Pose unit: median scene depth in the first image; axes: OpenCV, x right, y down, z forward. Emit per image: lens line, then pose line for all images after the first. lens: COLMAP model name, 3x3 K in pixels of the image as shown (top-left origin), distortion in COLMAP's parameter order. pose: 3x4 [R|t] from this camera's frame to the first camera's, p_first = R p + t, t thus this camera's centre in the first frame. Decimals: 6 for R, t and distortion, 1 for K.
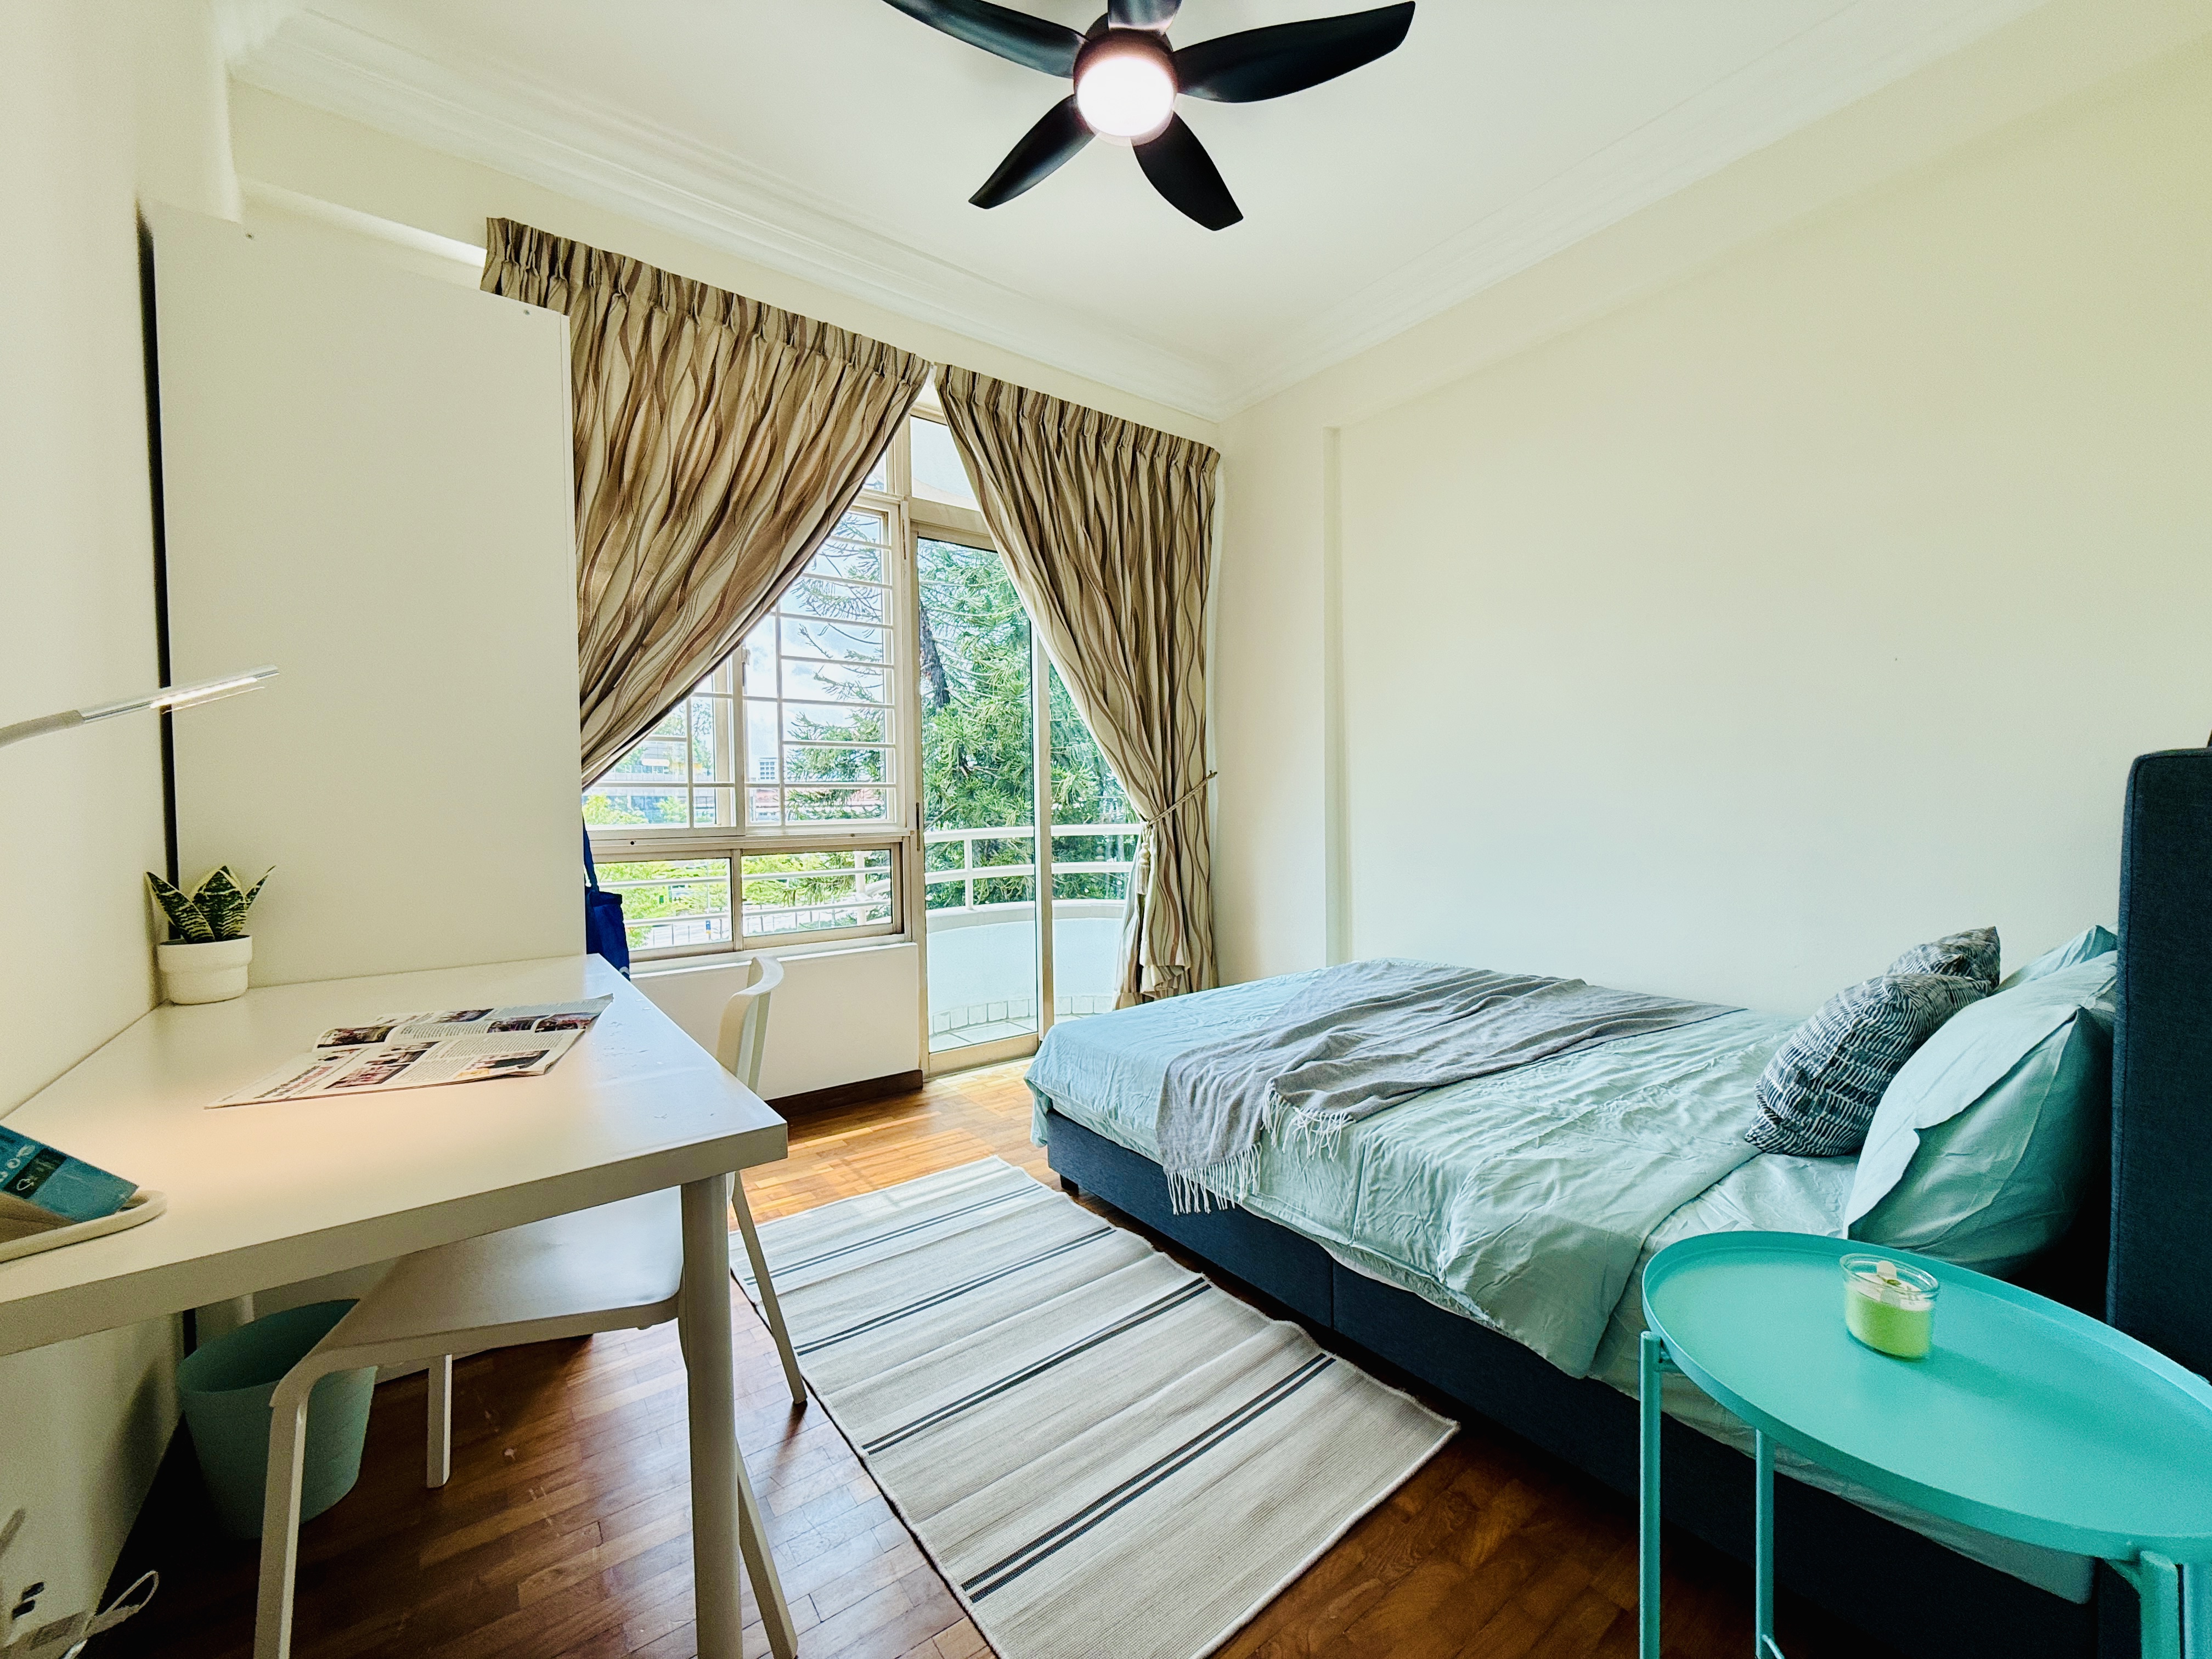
lens RADIAL K [[879.5, 0, 1111.1], [0, 879.5, 832.6], [0, 0, 1]] dist [0.000801, 0.000286]
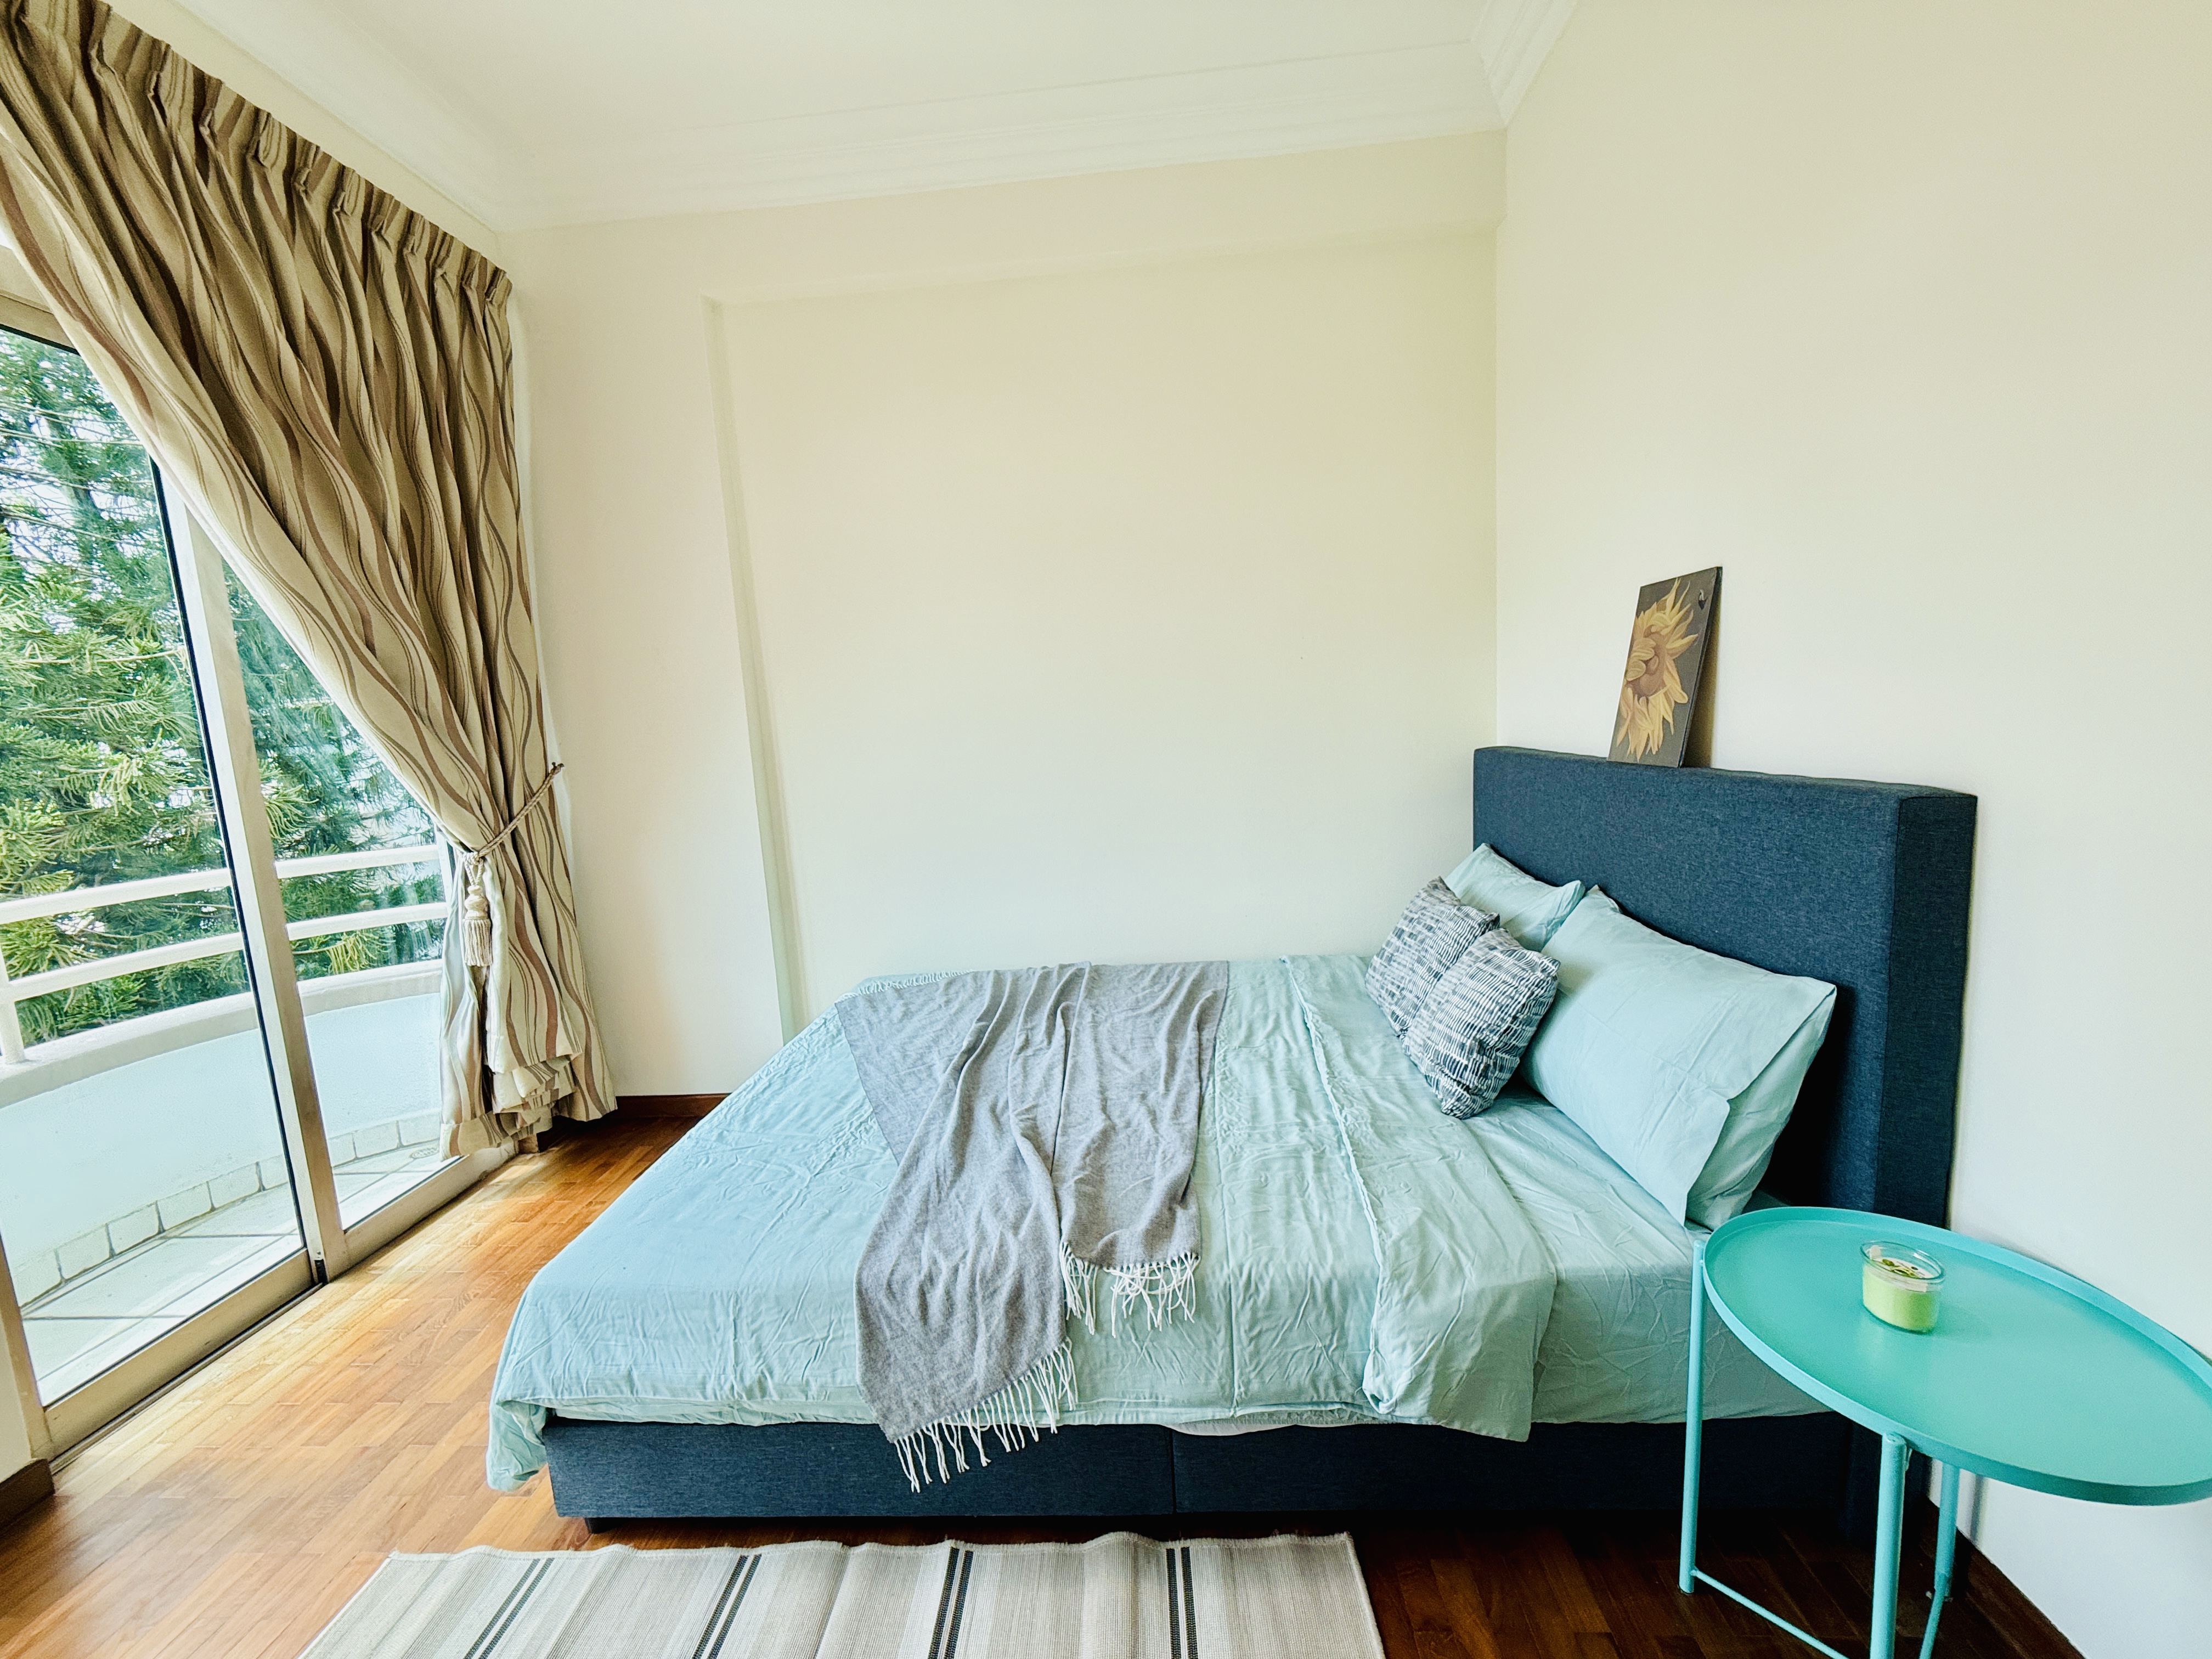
lens RADIAL K [[879.5, 0, 1111.1], [0, 879.5, 832.6], [0, 0, 1]] dist [0.000801, 0.000286]
pose [[0.650520, -0.121292, 0.749741, -0.210780], [0.071988, 0.992568, 0.098116, -0.087651], [-0.756069, -0.009855, 0.654417, 0.363324]]
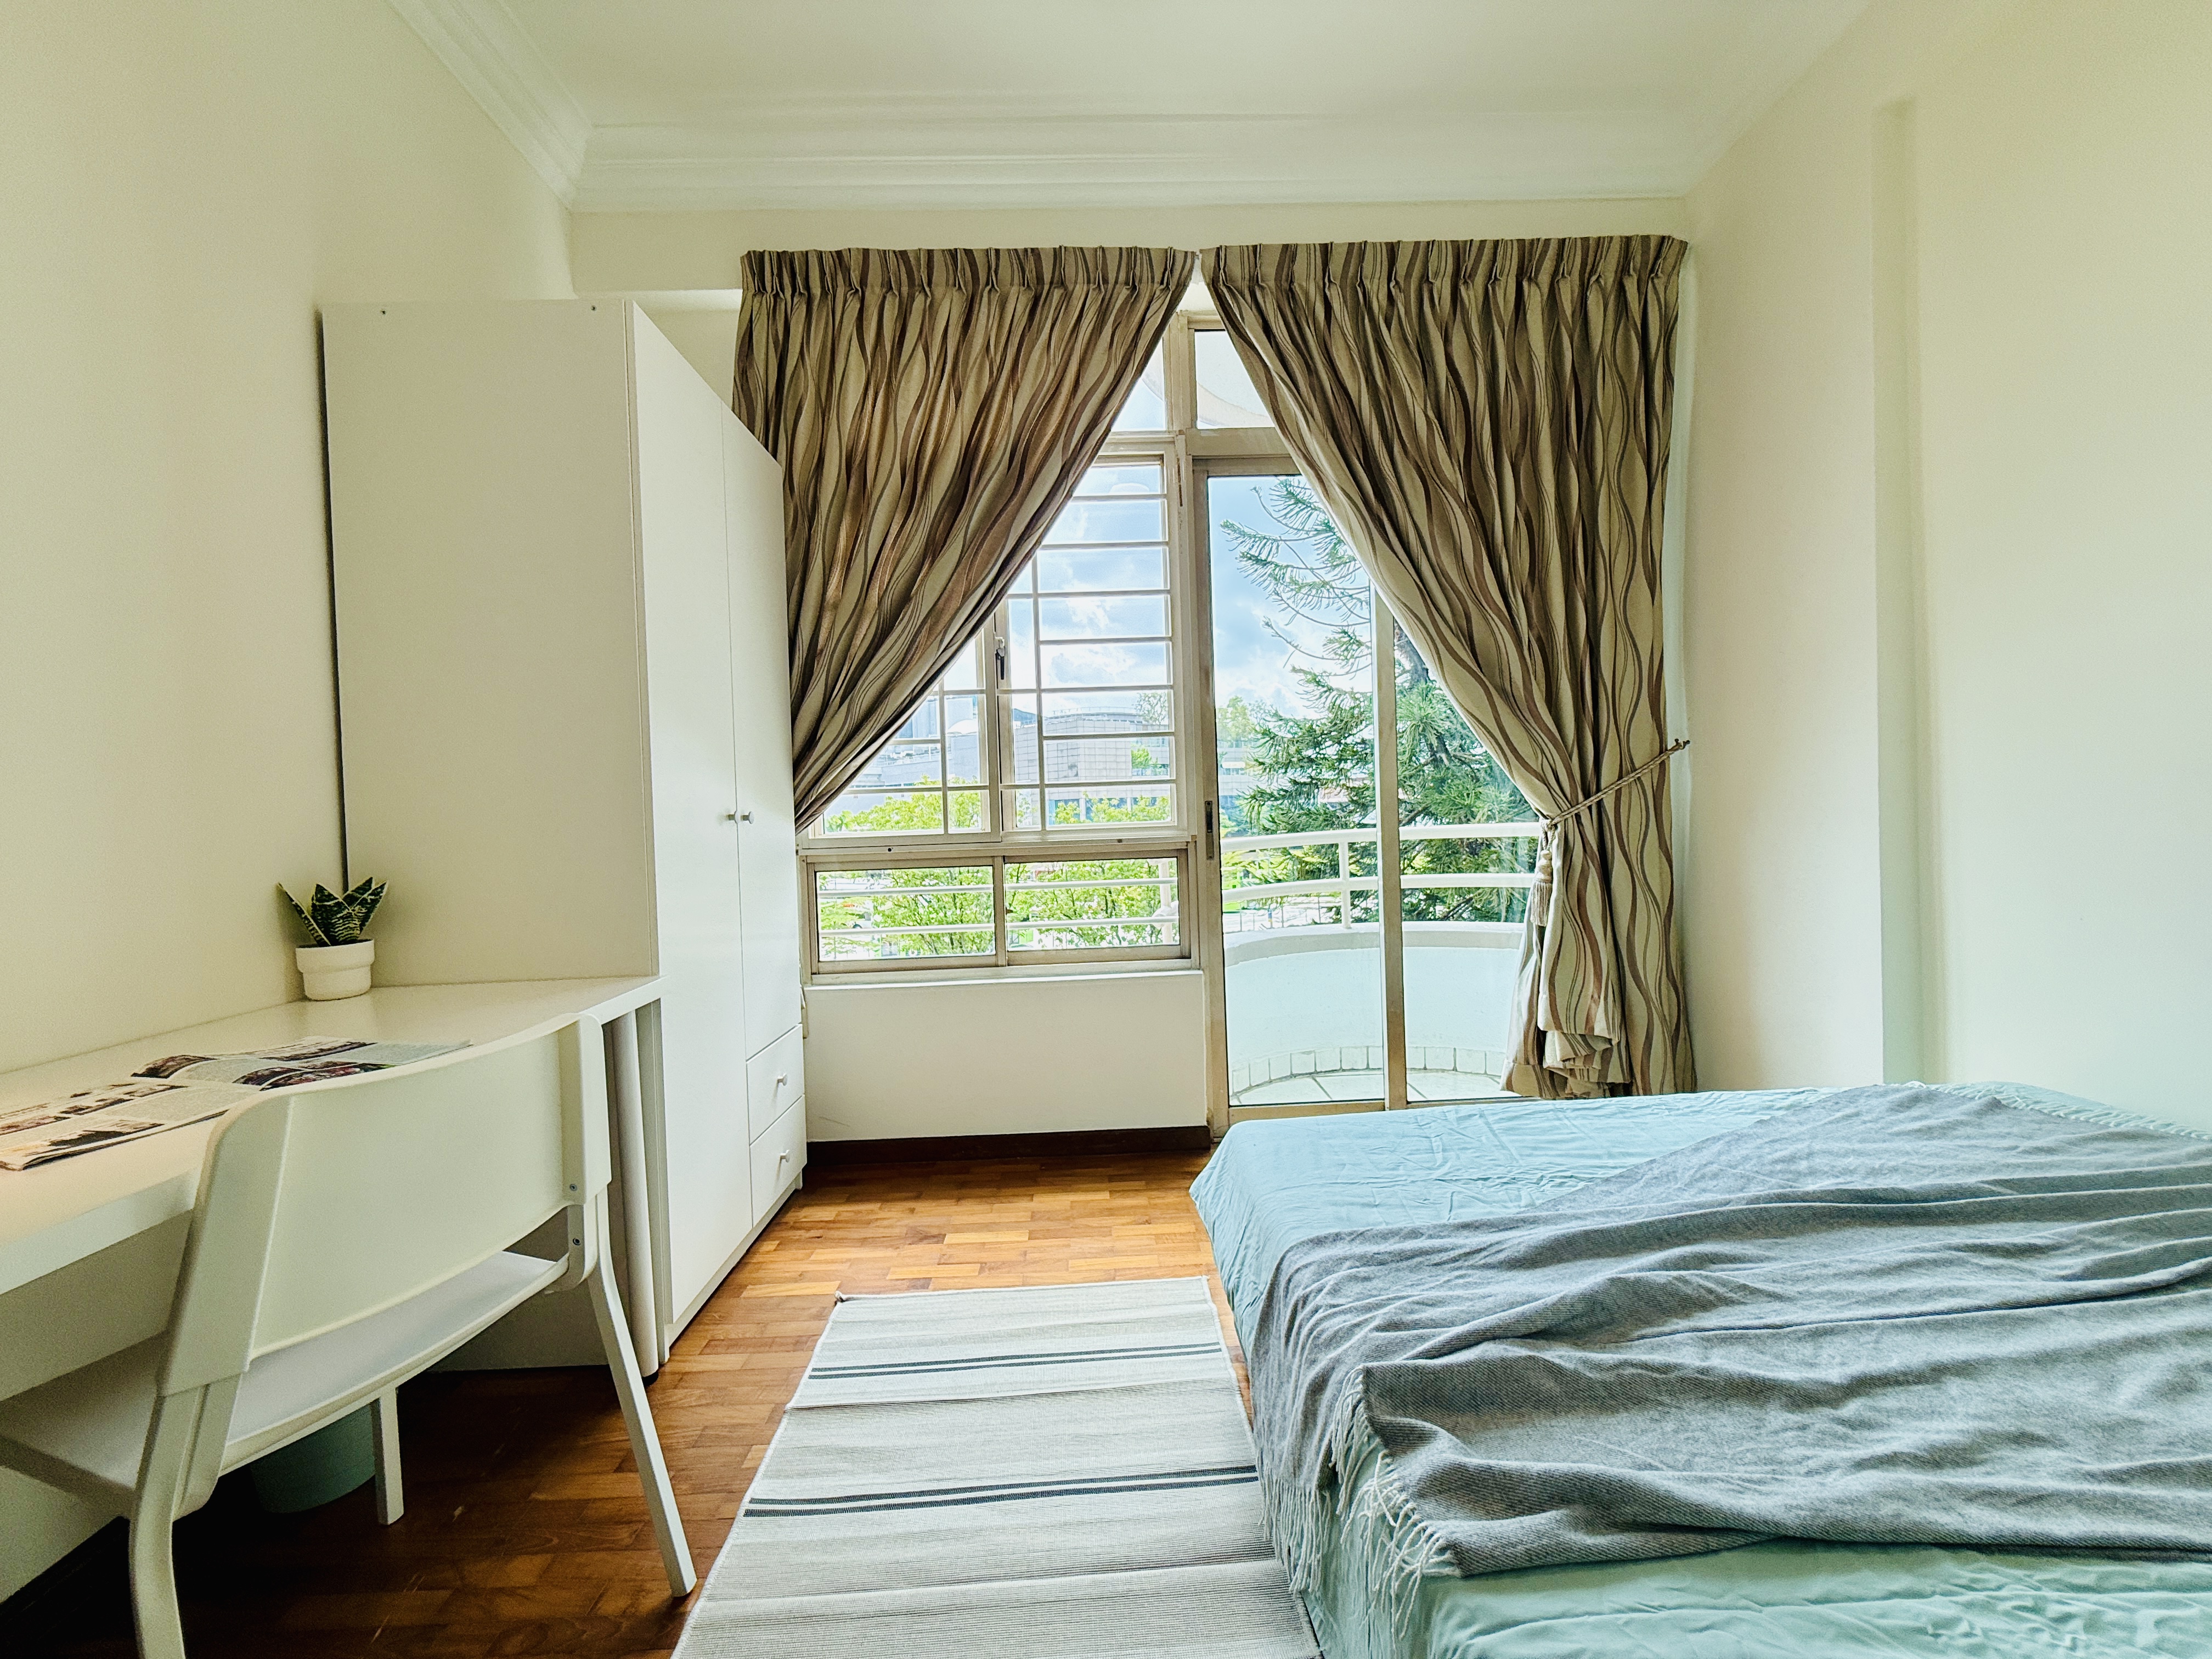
lens RADIAL K [[879.5, 0, 1111.1], [0, 879.5, 832.6], [0, 0, 1]] dist [0.000801, 0.000286]
pose [[0.812784, -0.002002, -0.582562, 0.253974], [0.005524, 0.999976, 0.004272, -0.011485], [0.582539, -0.006691, 0.812775, 0.382044]]
